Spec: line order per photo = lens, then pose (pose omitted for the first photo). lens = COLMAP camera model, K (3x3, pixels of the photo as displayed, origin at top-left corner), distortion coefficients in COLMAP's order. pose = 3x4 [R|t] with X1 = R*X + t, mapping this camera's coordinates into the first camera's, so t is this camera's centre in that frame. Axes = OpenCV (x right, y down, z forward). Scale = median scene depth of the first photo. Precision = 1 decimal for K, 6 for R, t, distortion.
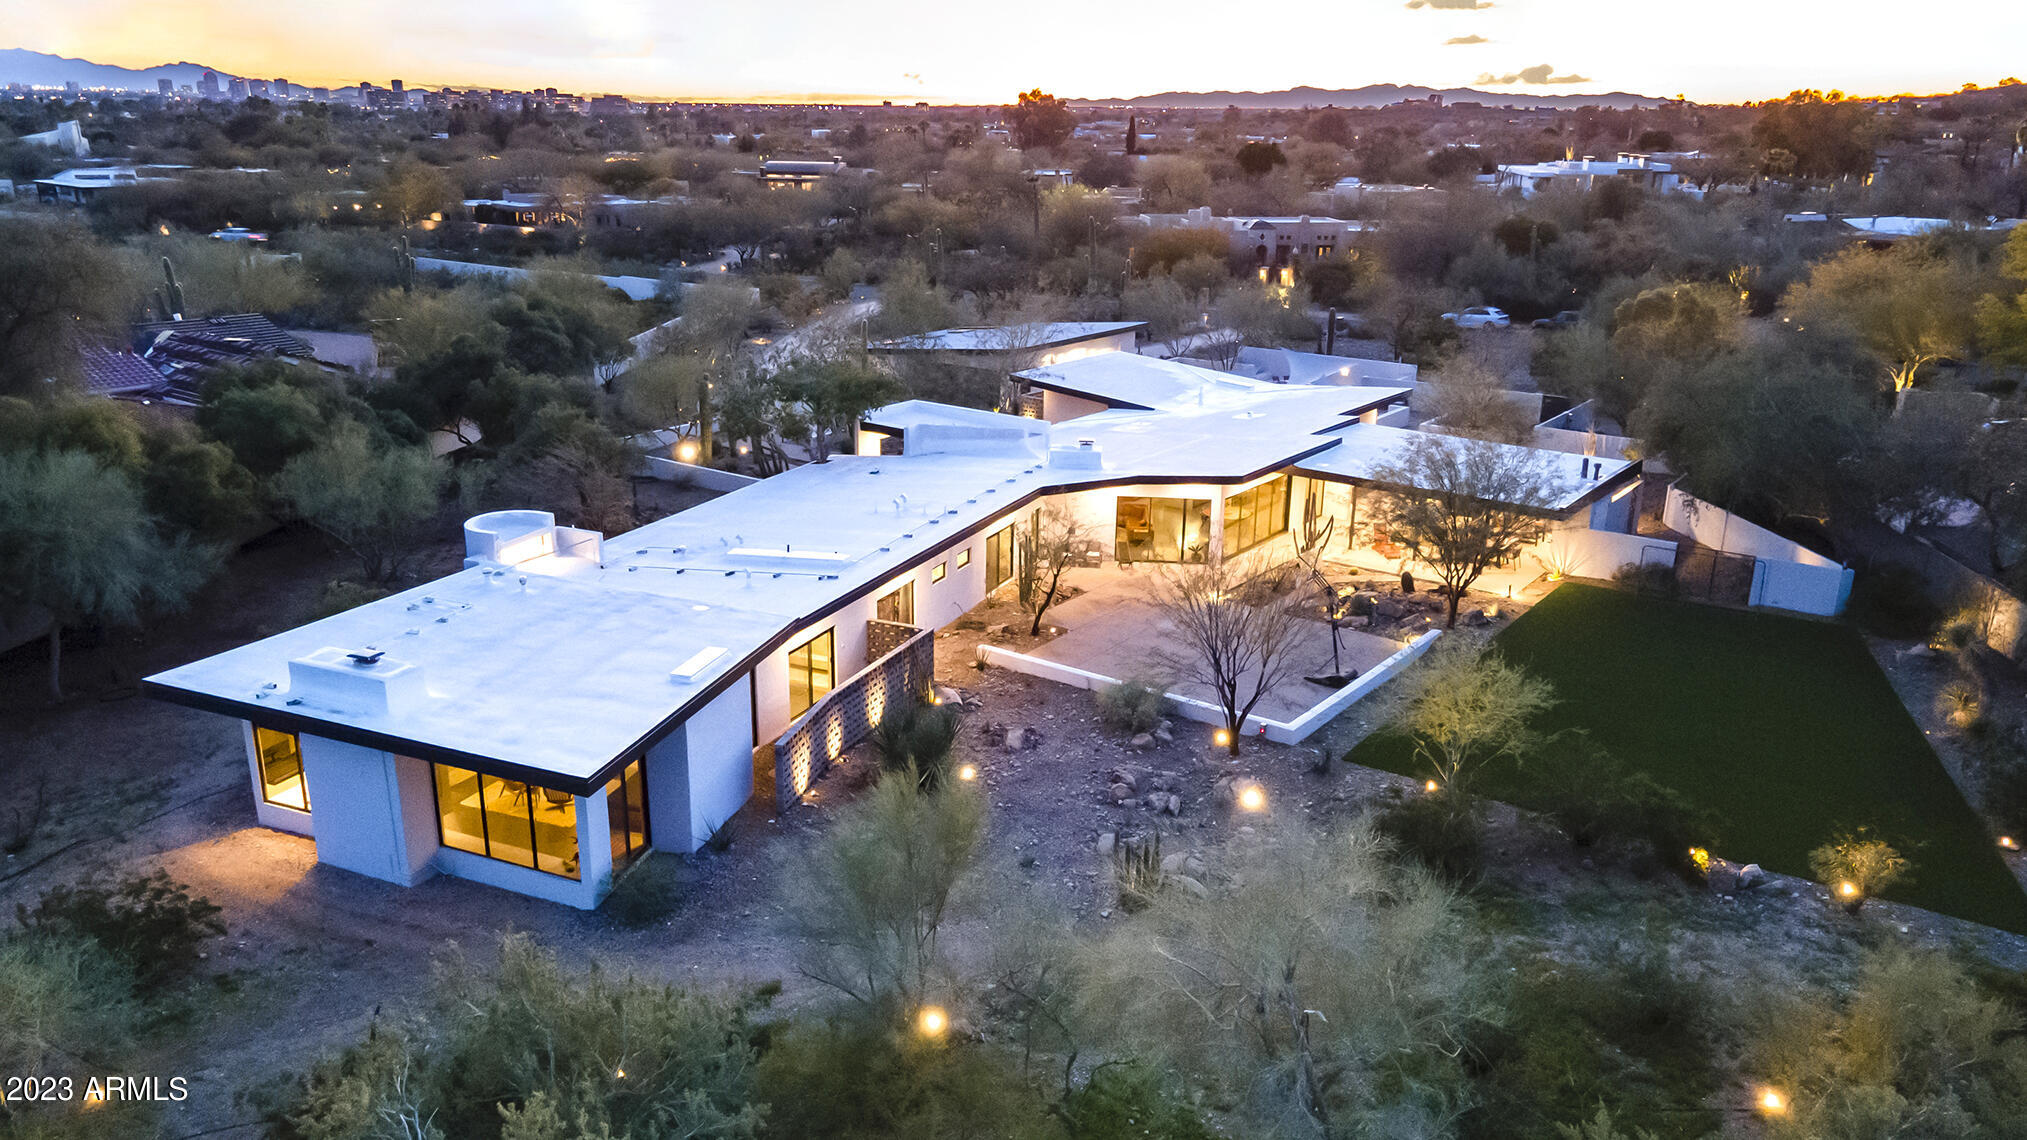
lens RADIAL K [[1513.7, 0, 1017.8], [0, 1513.7, 619.2], [0, 0, 1]] dist [-0.000979, 0.081276]
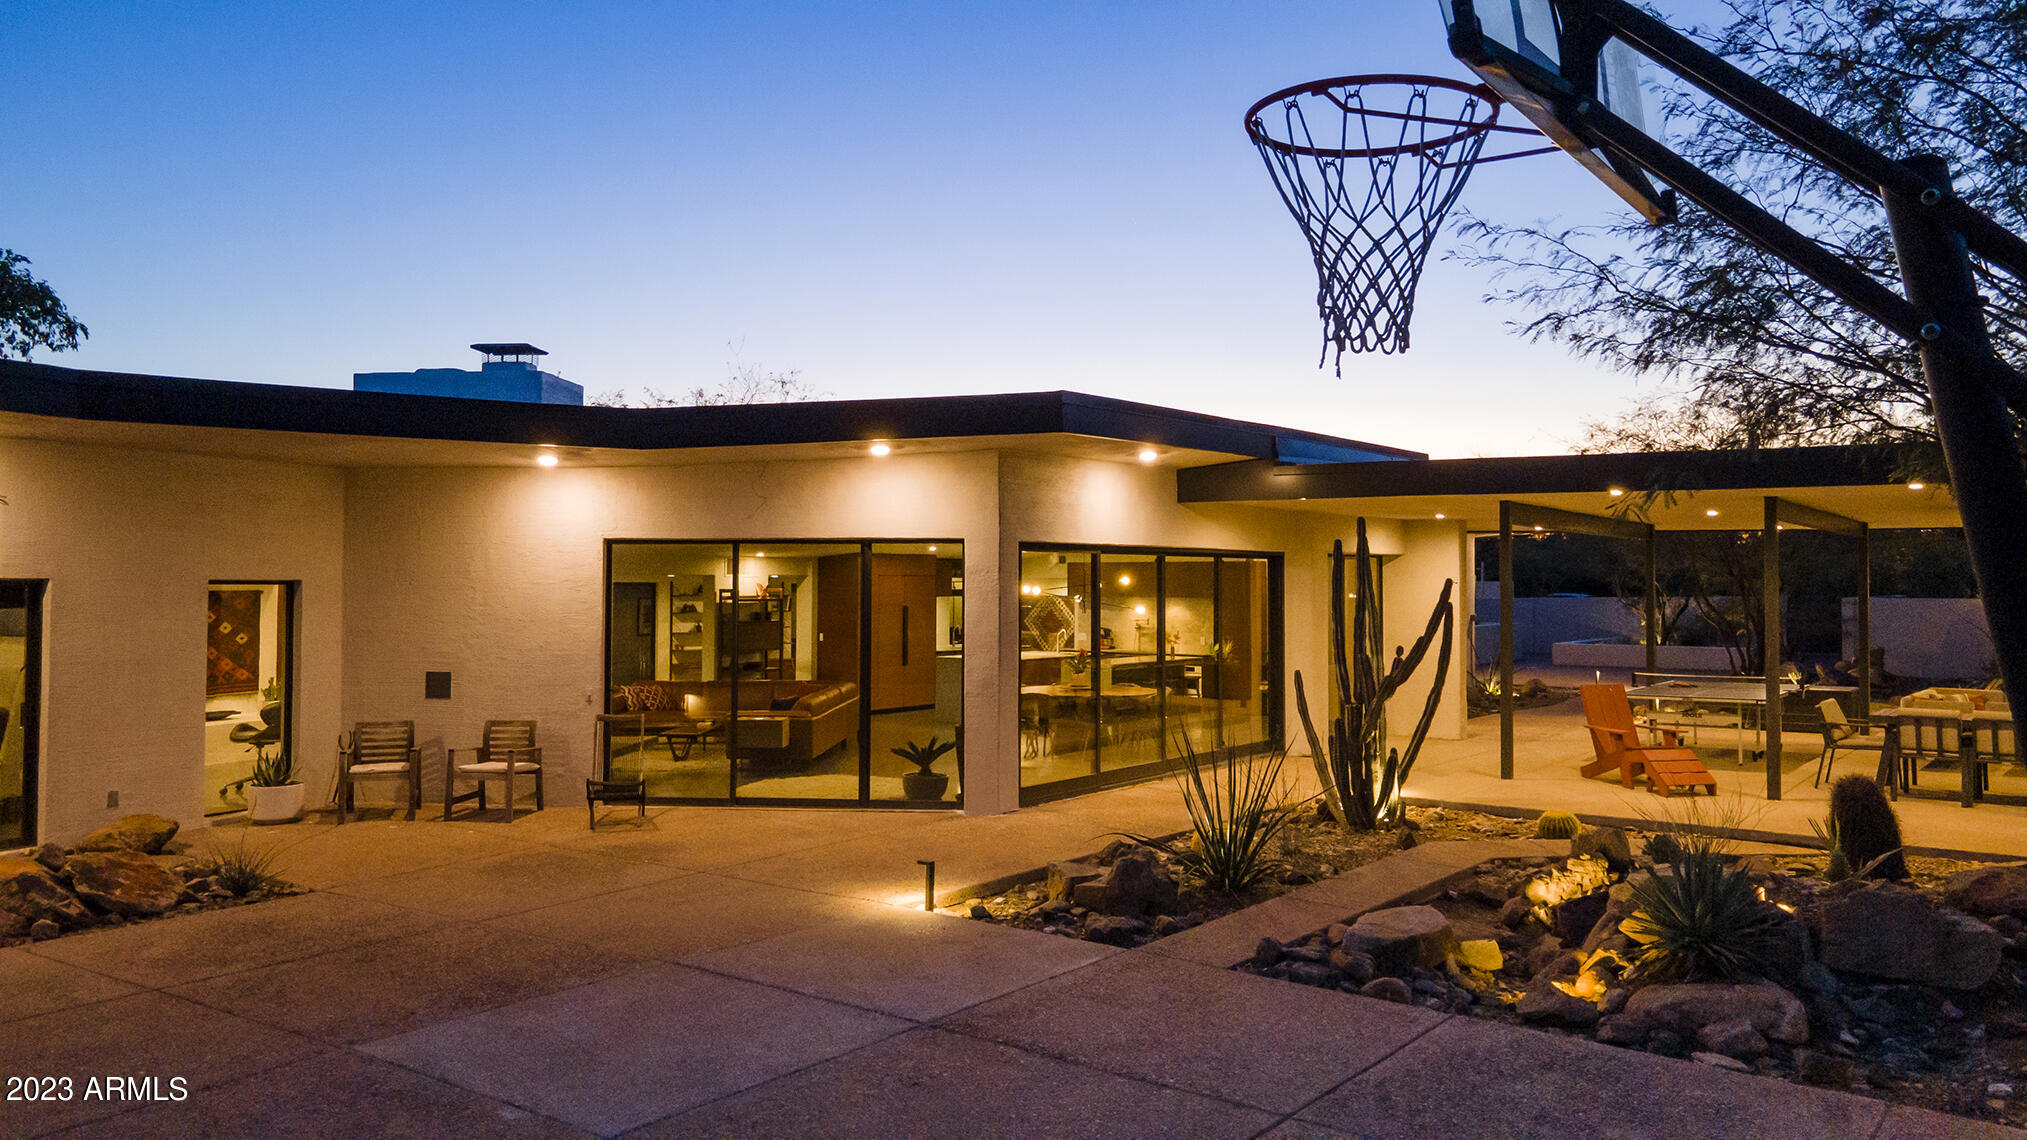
lens RADIAL K [[1479.8, 0, 1018.9], [0, 1479.8, 552.7], [0, 0, 1]] dist [0.005618, 0.066806]
pose [[0.999967, -0.003128, -0.007470, 0.133020], [0.000434, 0.941771, -0.336253, 0.006053], [0.008087, 0.336239, 0.941742, 0.730663]]
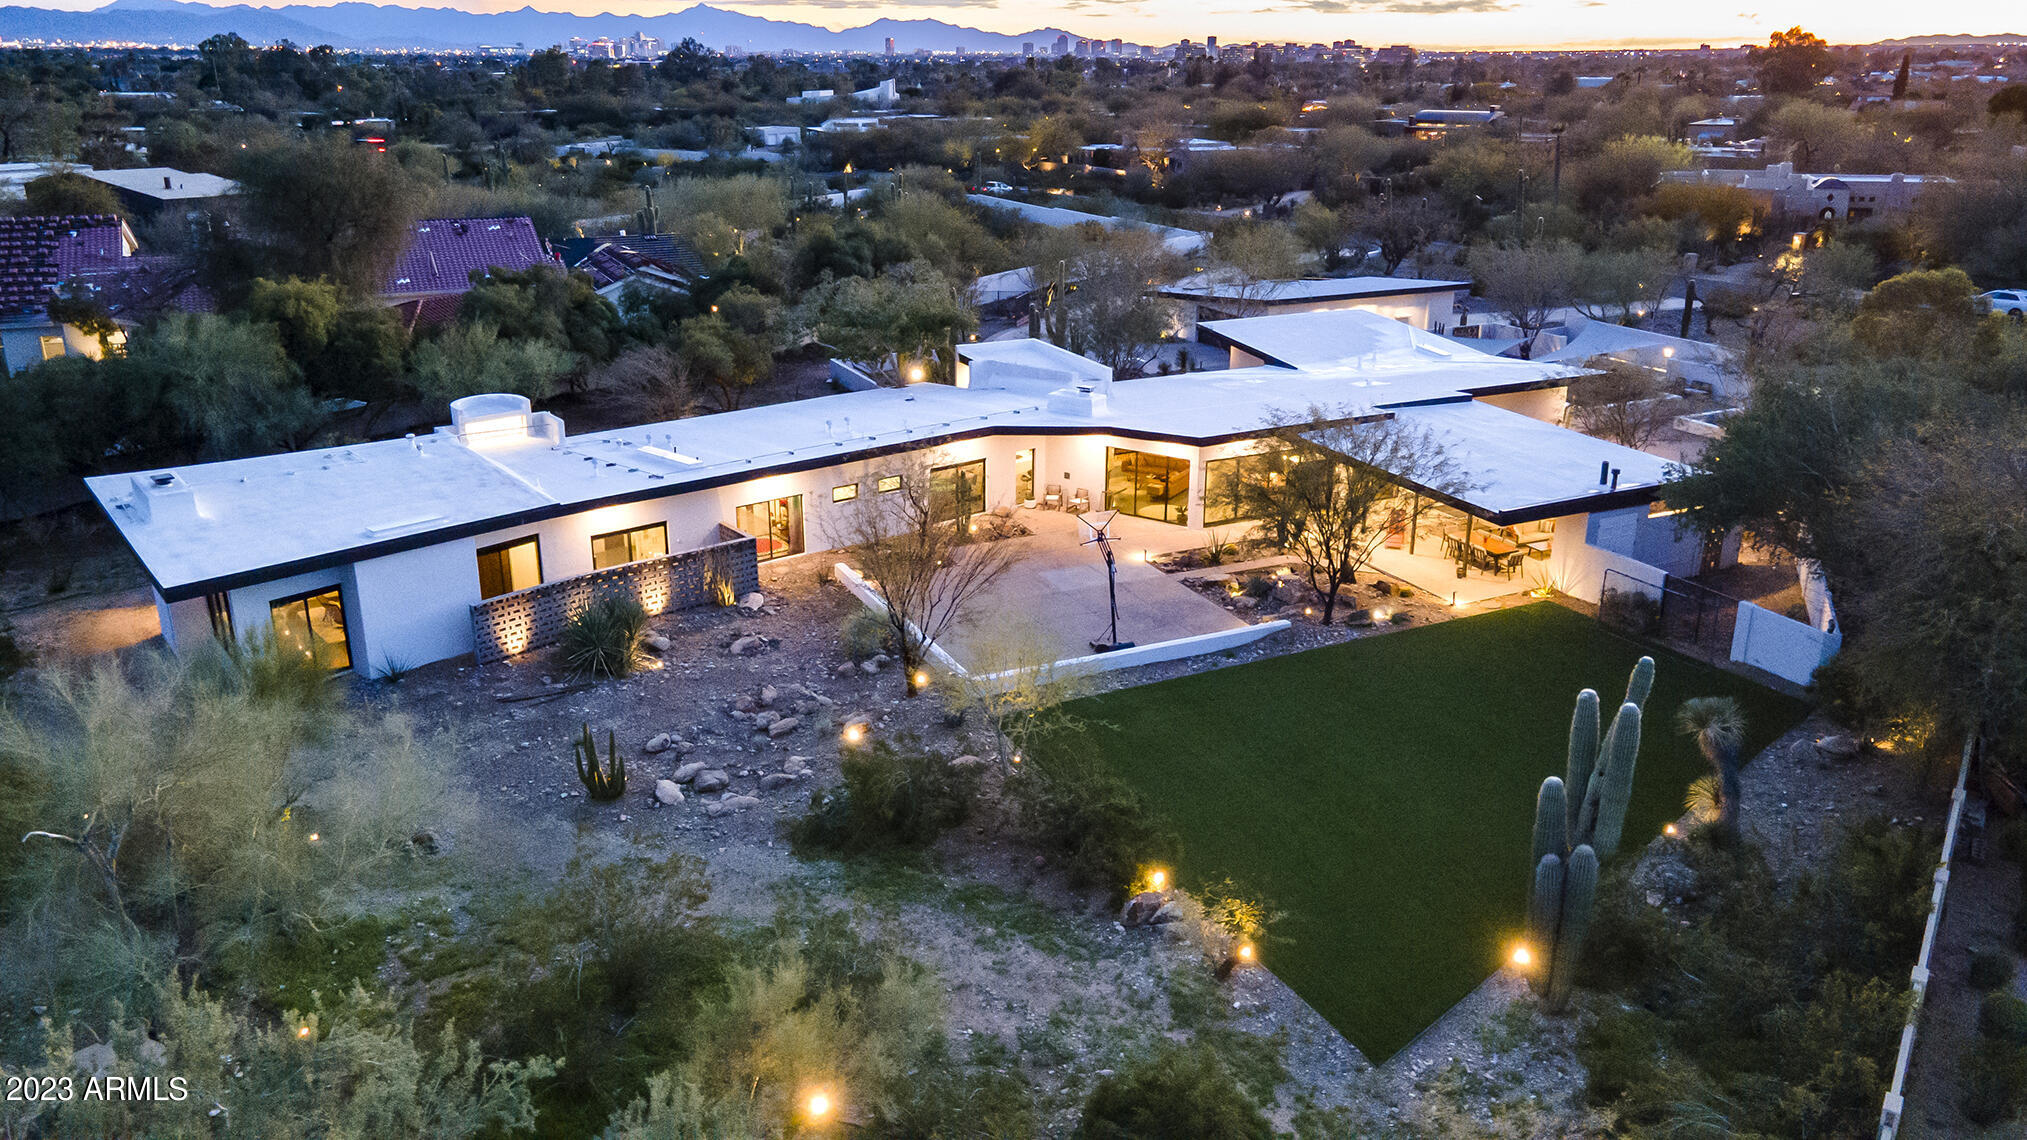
lens RADIAL K [[1479.8, 0, 1018.9], [0, 1479.8, 552.7], [0, 0, 1]] dist [0.005618, 0.066806]
pose [[0.882775, 0.141362, -0.448023, 0.442844], [-0.142807, 0.989273, 0.030756, -0.032279], [0.447564, 0.036831, 0.893493, 0.102547]]
